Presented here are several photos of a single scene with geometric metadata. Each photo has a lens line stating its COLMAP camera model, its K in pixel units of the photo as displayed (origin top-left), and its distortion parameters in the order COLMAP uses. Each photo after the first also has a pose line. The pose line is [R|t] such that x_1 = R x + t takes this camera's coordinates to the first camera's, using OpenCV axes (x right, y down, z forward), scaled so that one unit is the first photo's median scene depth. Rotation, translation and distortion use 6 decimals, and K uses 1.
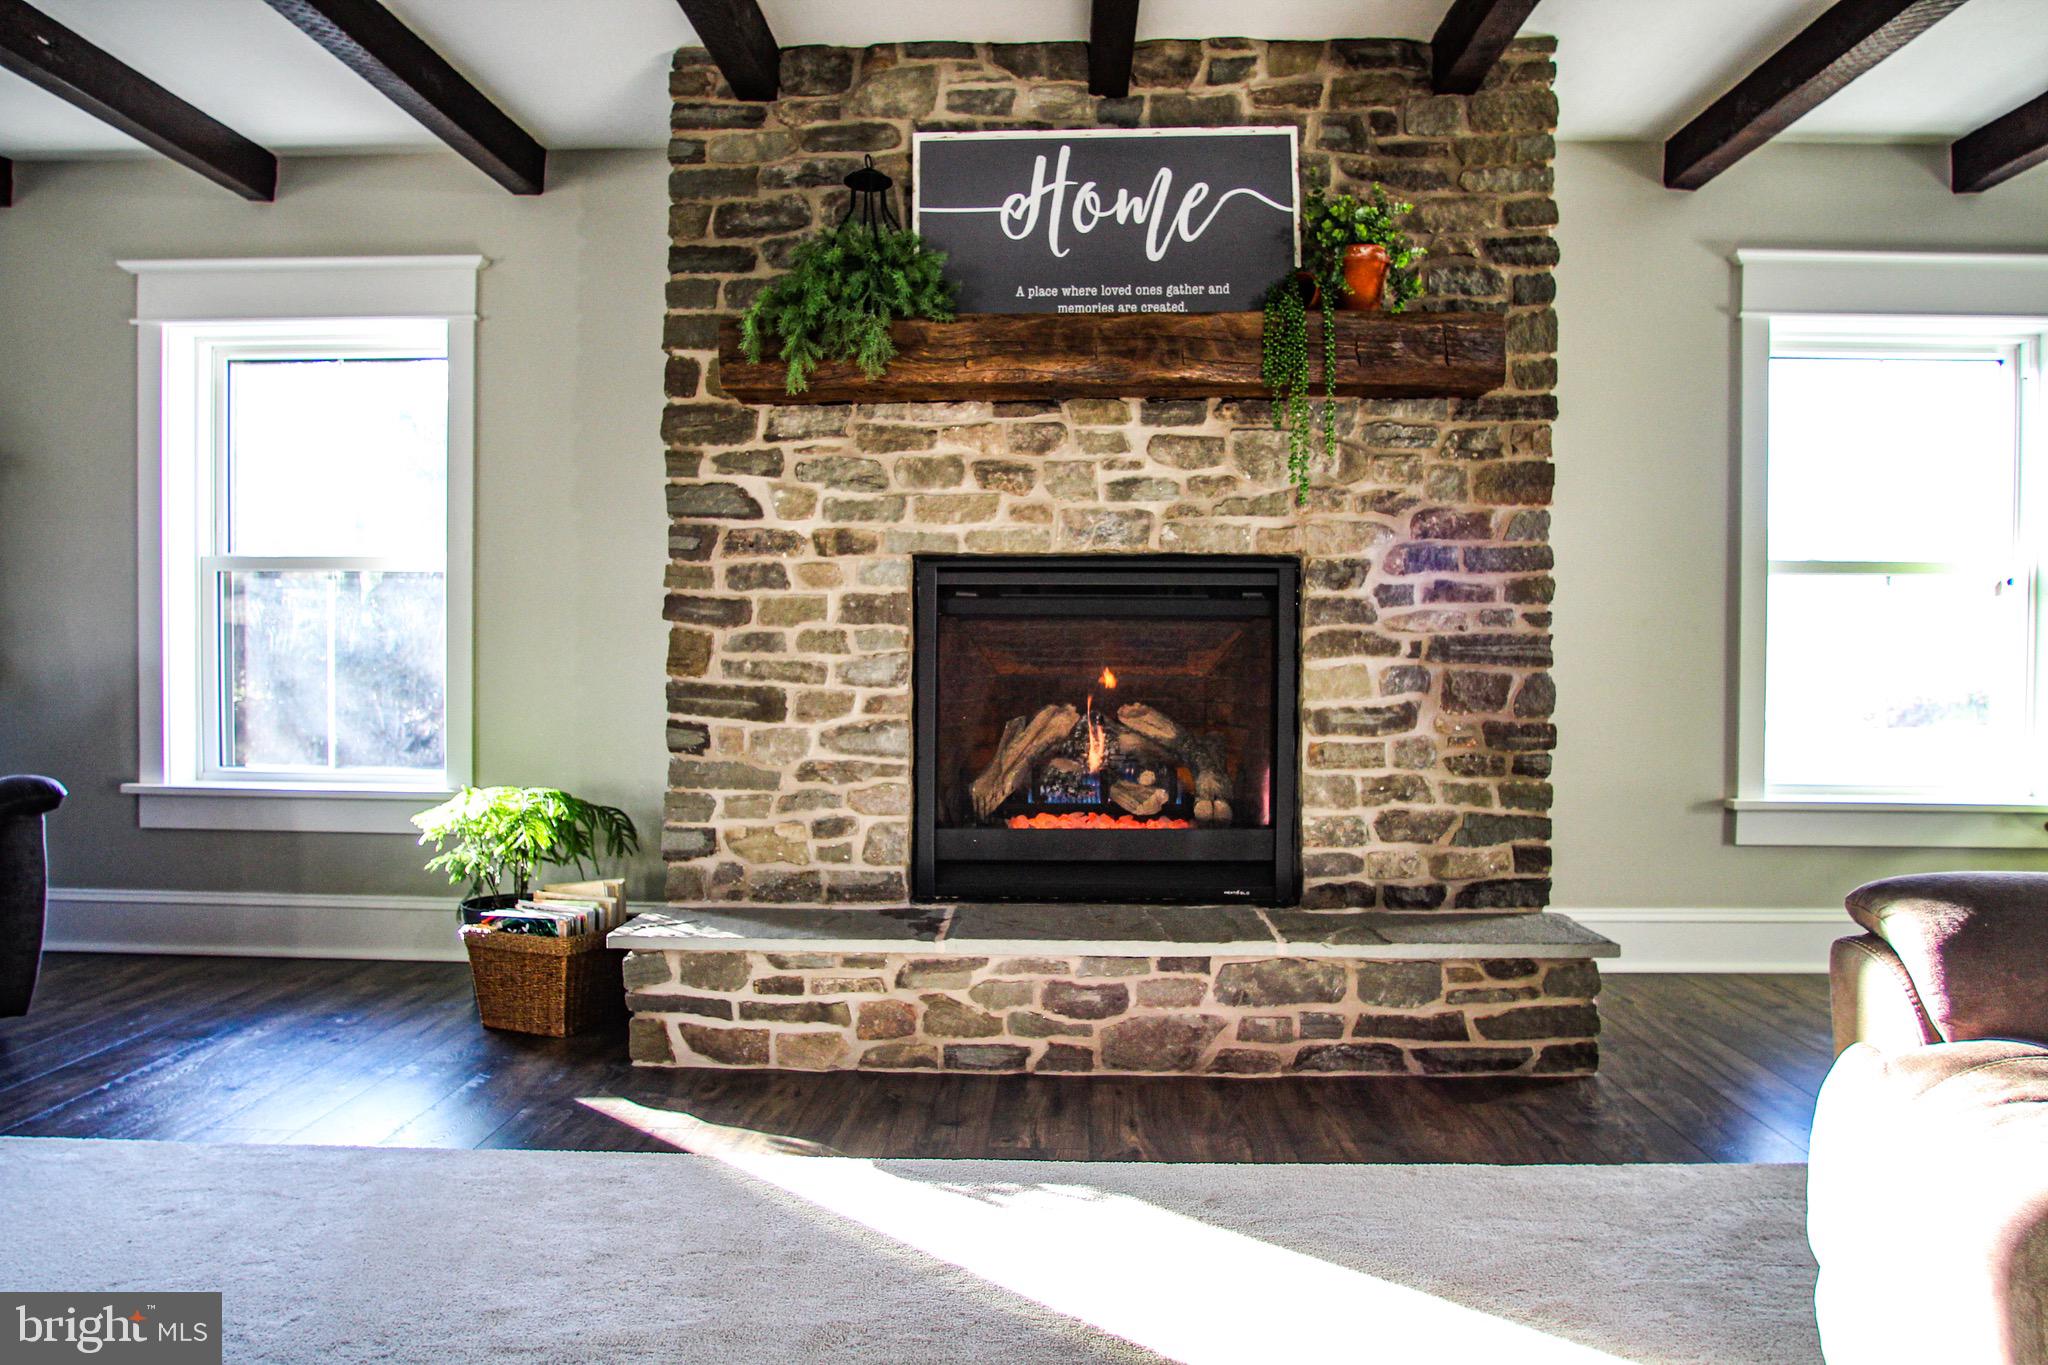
lens RADIAL K [[1320.2, 0, 1023.9], [0, 1320.2, 672.2], [0, 0, 1]] dist [-0.077868, 0.041372]
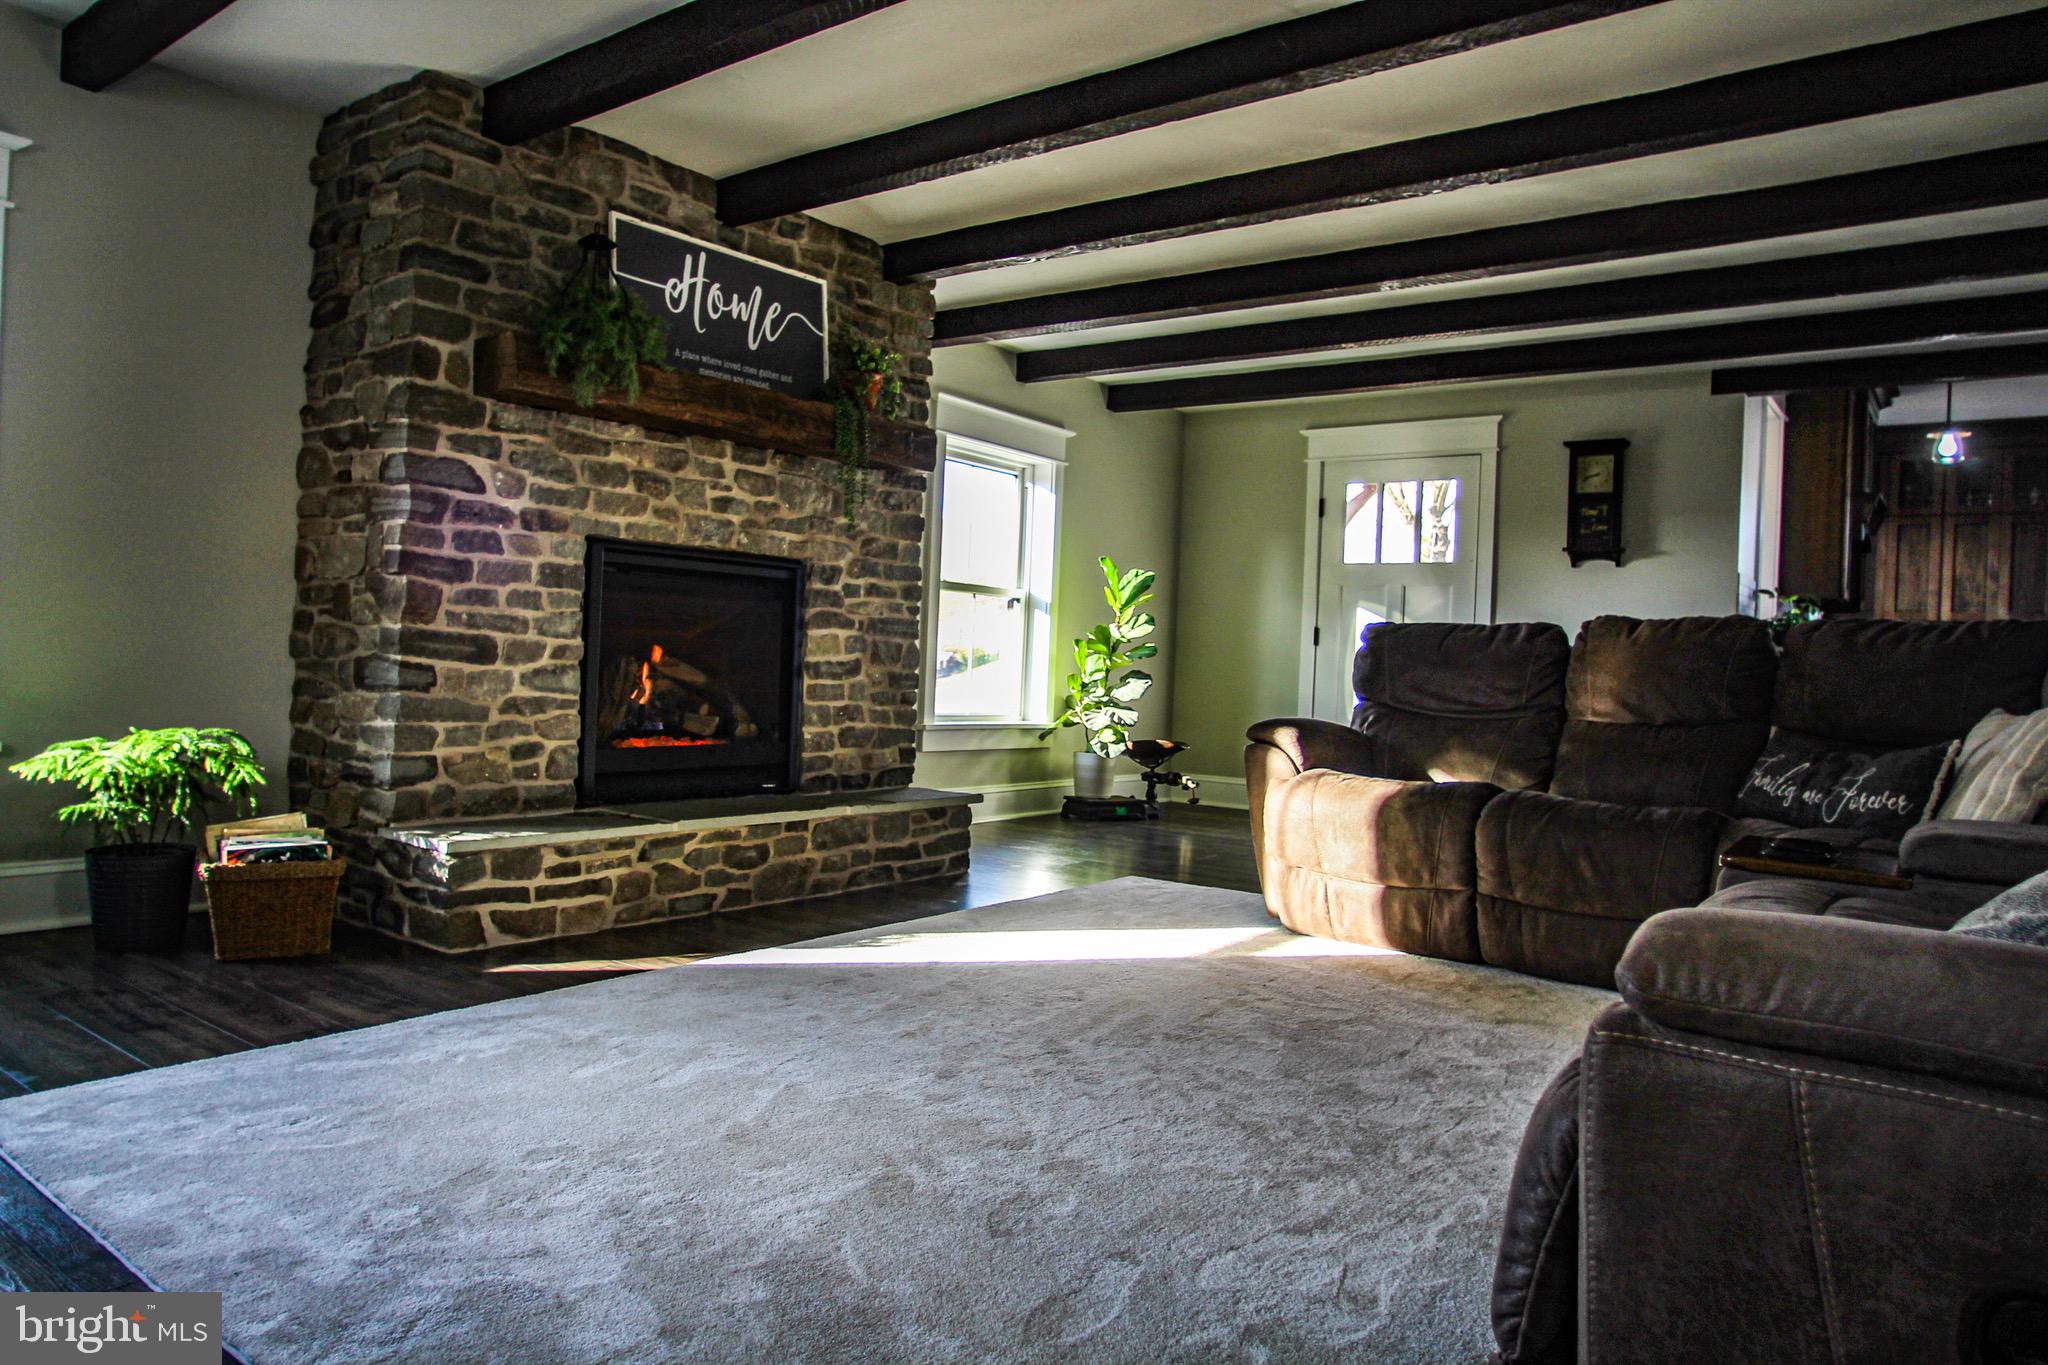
lens RADIAL K [[1320.2, 0, 1016.1], [0, 1320.2, 669.9], [0, 0, 1]] dist [-0.077868, 0.041372]
pose [[0.579116, 0.013739, 0.815129, -0.894038], [-0.024292, 0.999705, 0.000409, 0.031010], [-0.814883, -0.020037, 0.579279, -0.081236]]
